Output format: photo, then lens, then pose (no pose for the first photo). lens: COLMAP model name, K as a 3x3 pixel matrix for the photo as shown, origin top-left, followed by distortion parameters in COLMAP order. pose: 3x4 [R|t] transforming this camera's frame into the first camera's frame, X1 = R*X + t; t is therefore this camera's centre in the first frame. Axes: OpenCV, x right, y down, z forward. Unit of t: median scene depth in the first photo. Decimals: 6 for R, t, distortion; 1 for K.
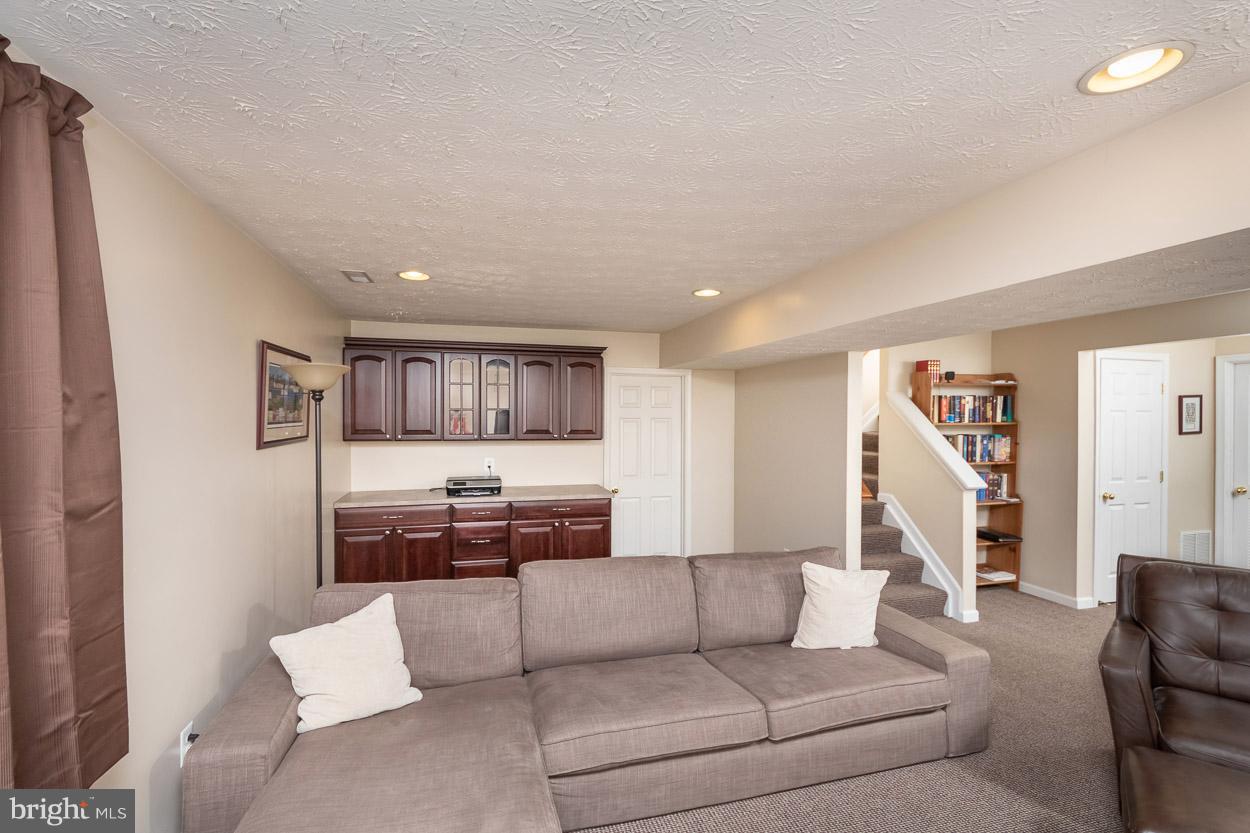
lens RADIAL K [[546.2, 0, 622.1], [0, 546.2, 416.2], [0, 0, 1]] dist [0.000510, 0.000213]
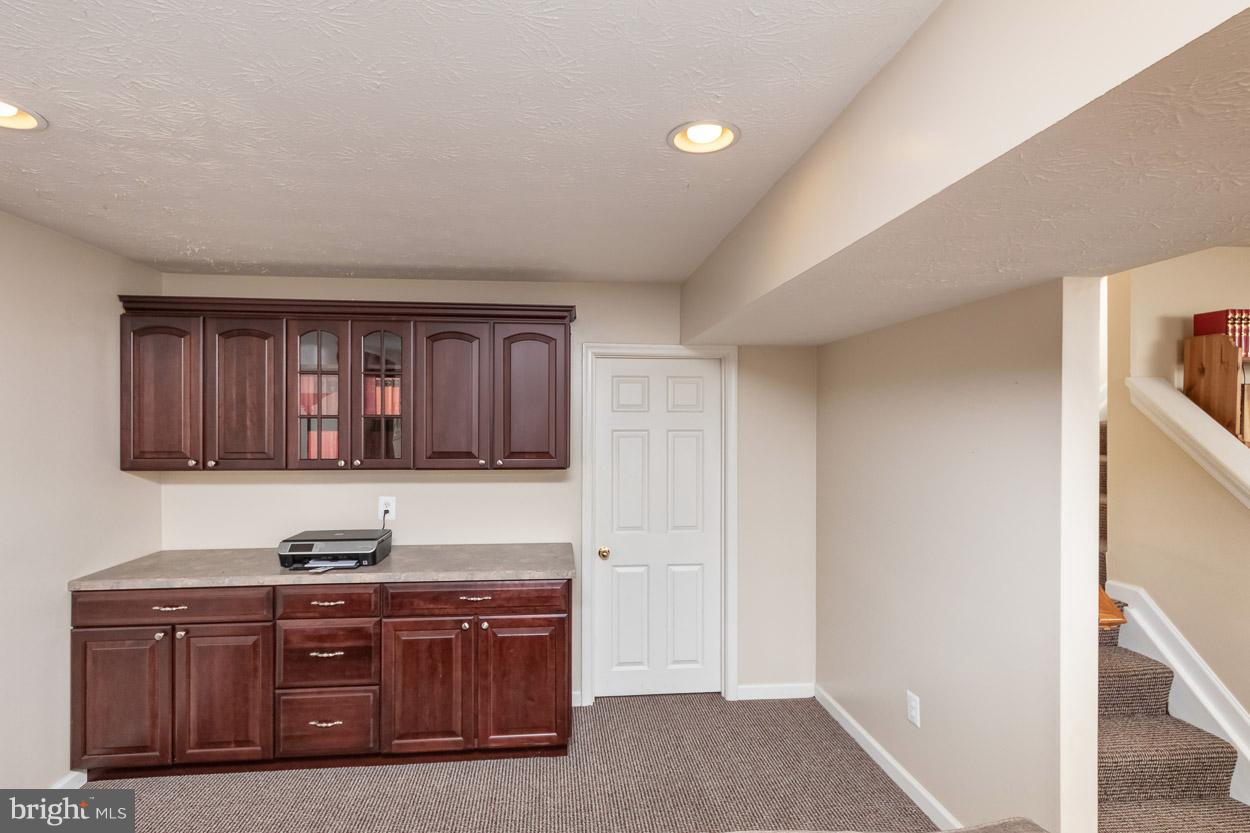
lens RADIAL K [[615.2, 0, 625.6], [0, 615.2, 417.1], [0, 0, 1]] dist [0.003216, 0.000693]
pose [[0.987286, -0.002594, -0.158935, 0.133472], [0.002307, 0.999995, -0.001986, -0.009657], [0.158939, 0.001594, 0.987287, 0.404997]]
